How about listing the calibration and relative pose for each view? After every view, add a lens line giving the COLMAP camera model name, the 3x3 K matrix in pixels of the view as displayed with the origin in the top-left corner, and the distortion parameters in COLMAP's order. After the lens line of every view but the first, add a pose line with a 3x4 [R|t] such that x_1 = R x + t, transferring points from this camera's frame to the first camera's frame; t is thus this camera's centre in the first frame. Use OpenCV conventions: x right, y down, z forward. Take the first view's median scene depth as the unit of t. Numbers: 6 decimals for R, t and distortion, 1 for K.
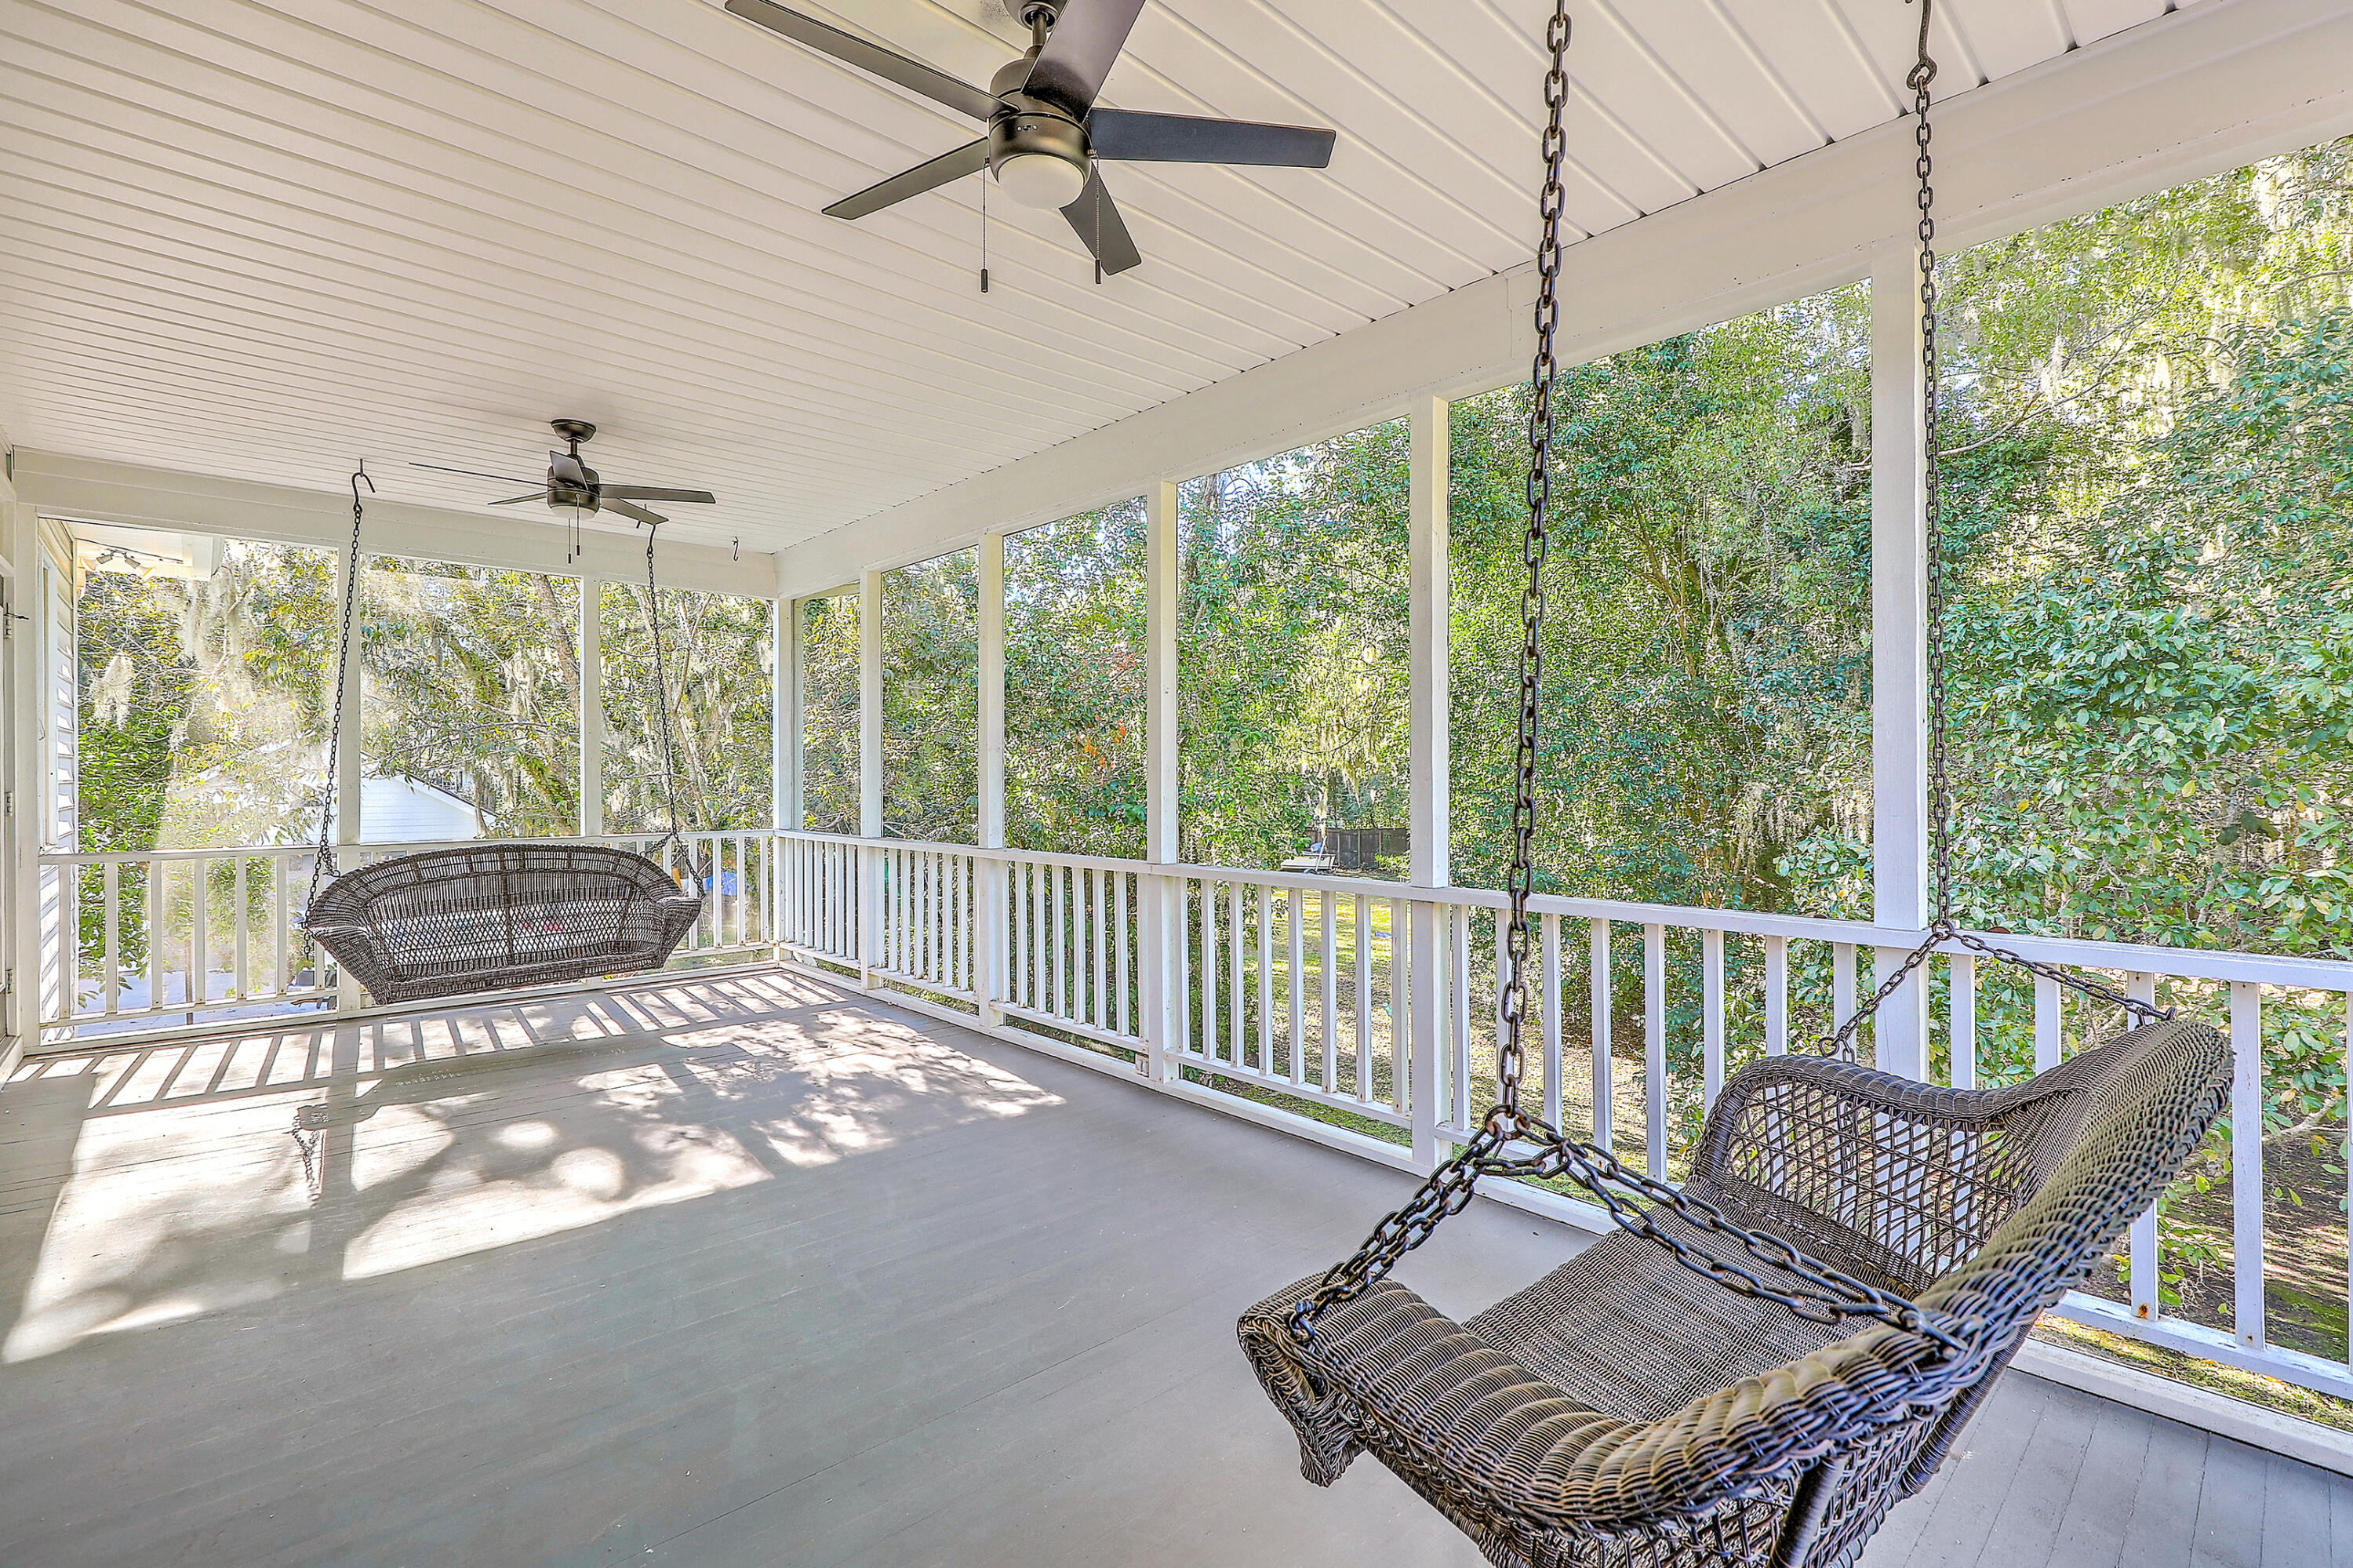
lens RADIAL K [[1074.4, 0, 1179.3], [0, 1074.4, 771.7], [0, 0, 1]] dist [0.002343, 0.000561]
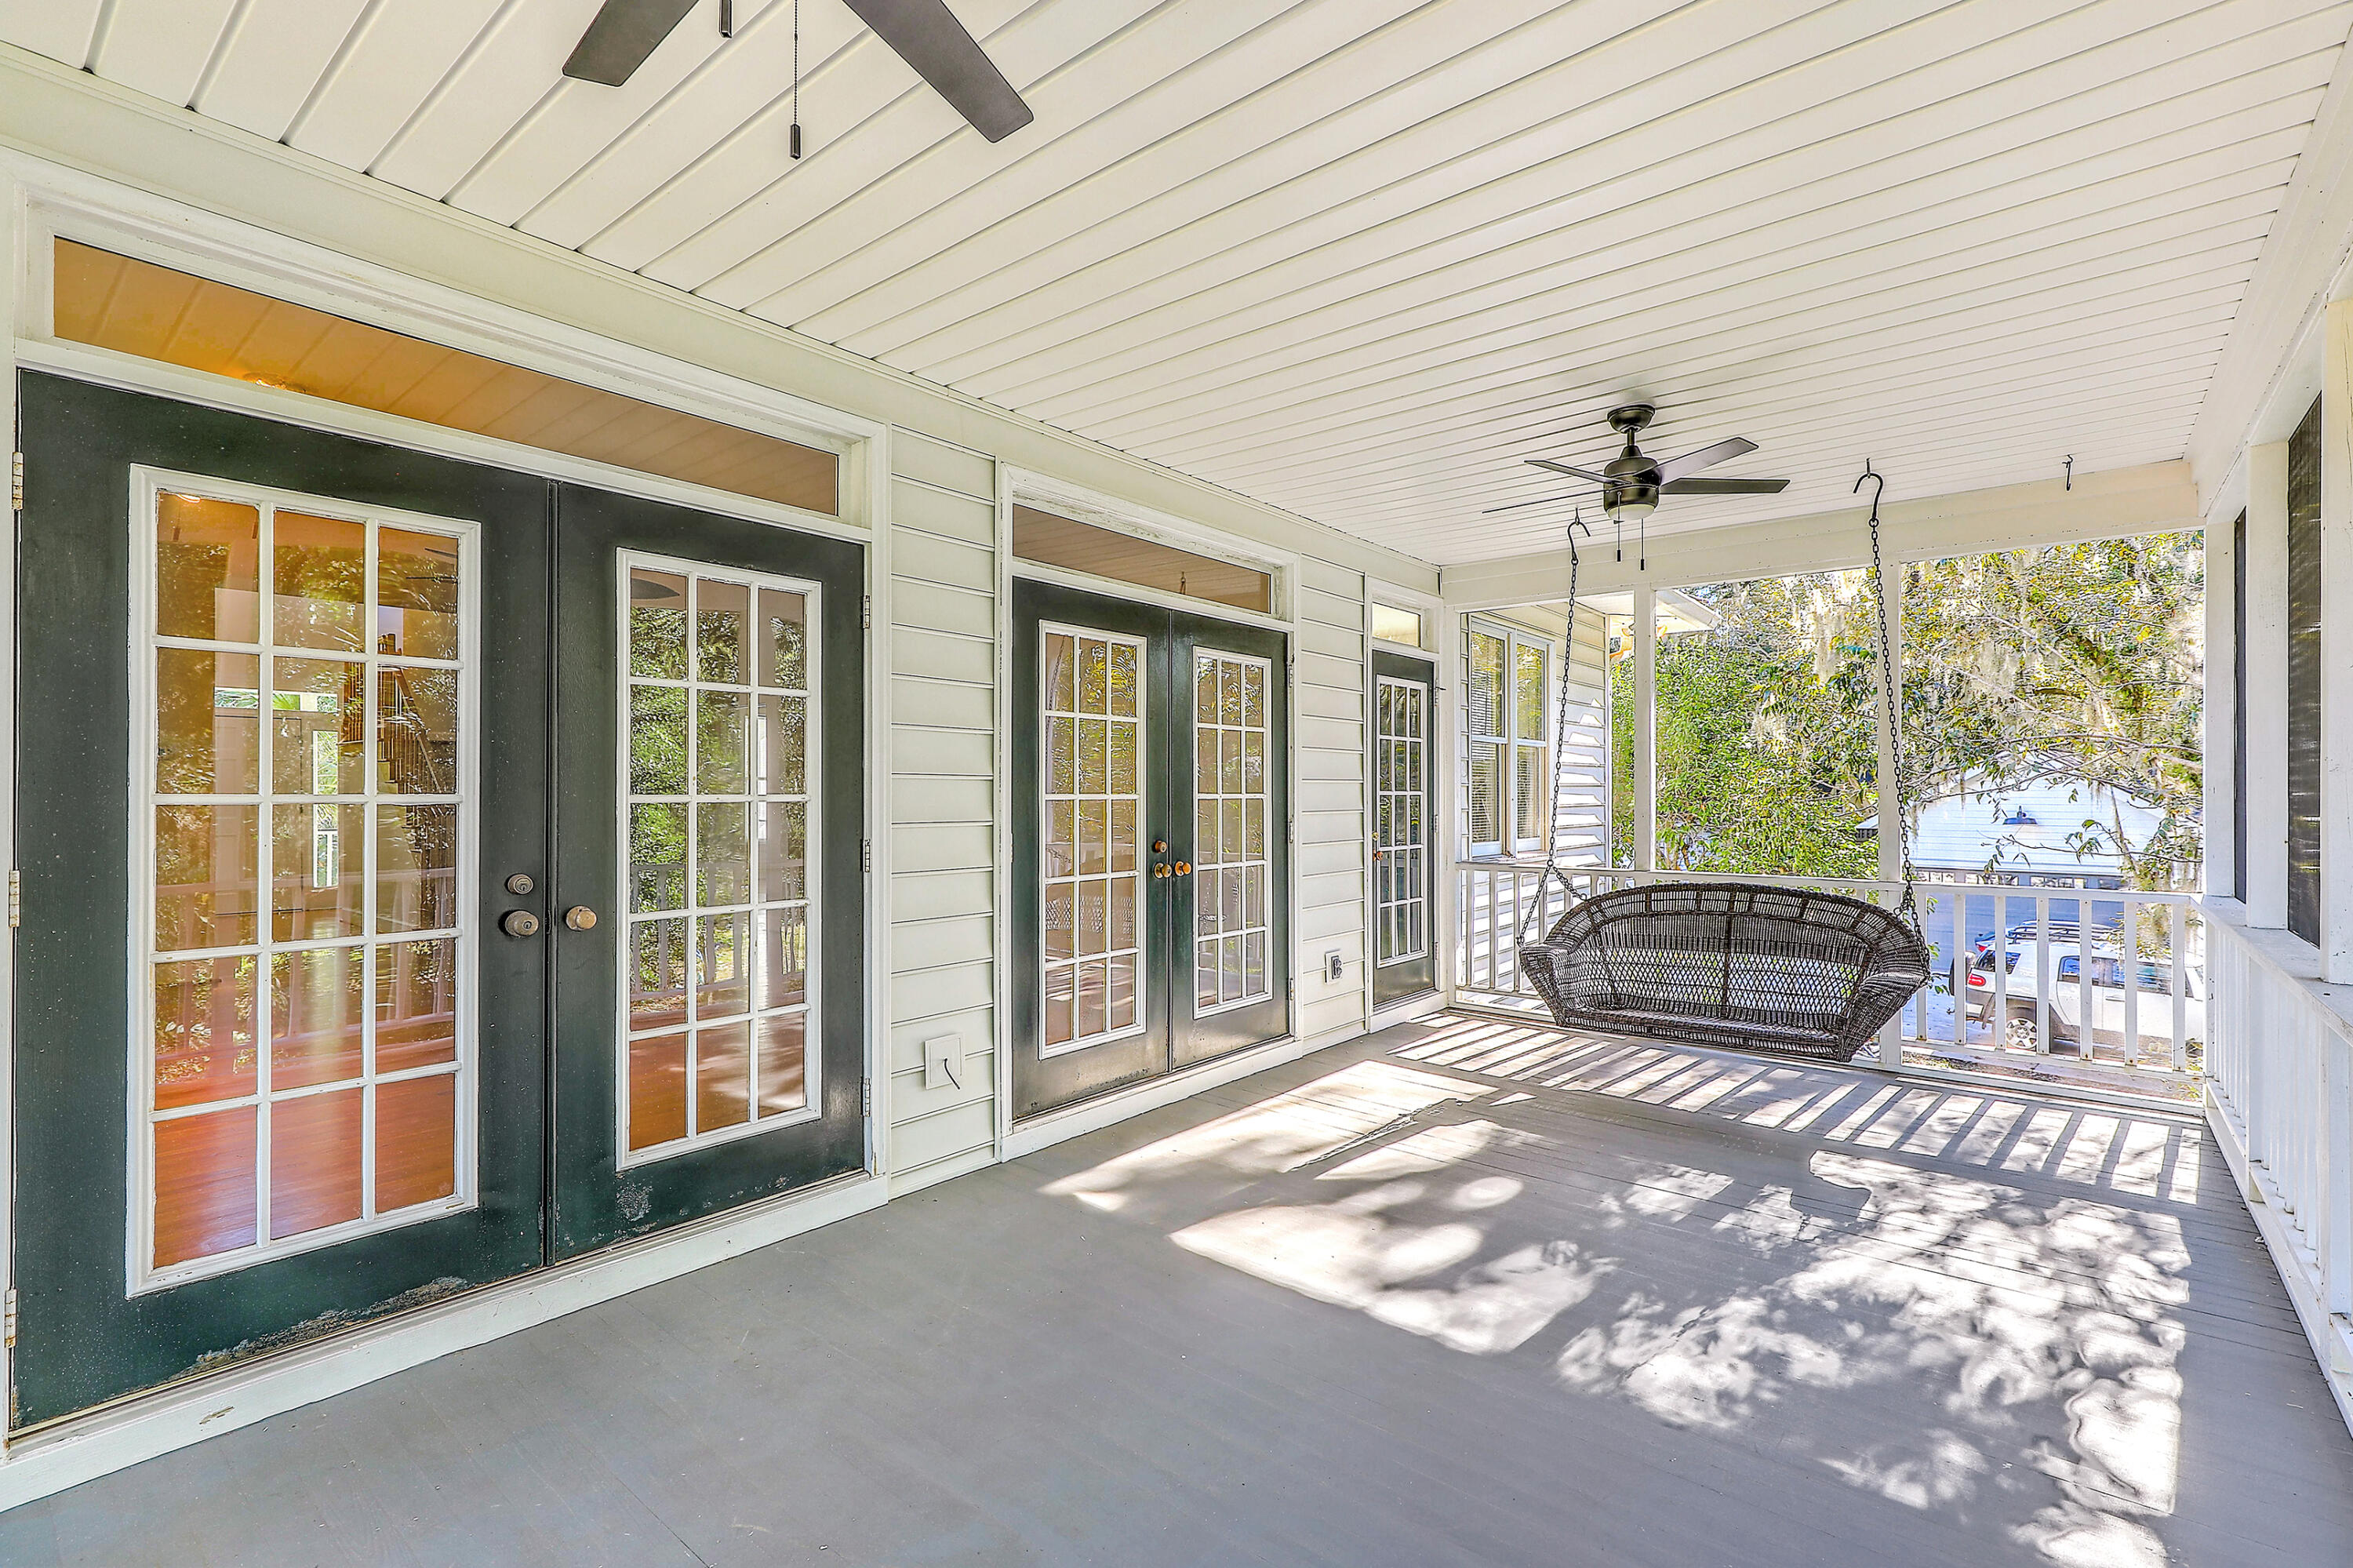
lens RADIAL K [[1068.9, 0, 1188.8], [0, 1068.9, 800.6], [0, 0, 1]] dist [-0.000538, -0.000227]
pose [[0.142820, 0.006800, -0.989725, 0.300324], [0.007928, 0.999936, 0.008015, -0.019409], [0.989717, -0.008991, 0.142757, 0.625231]]
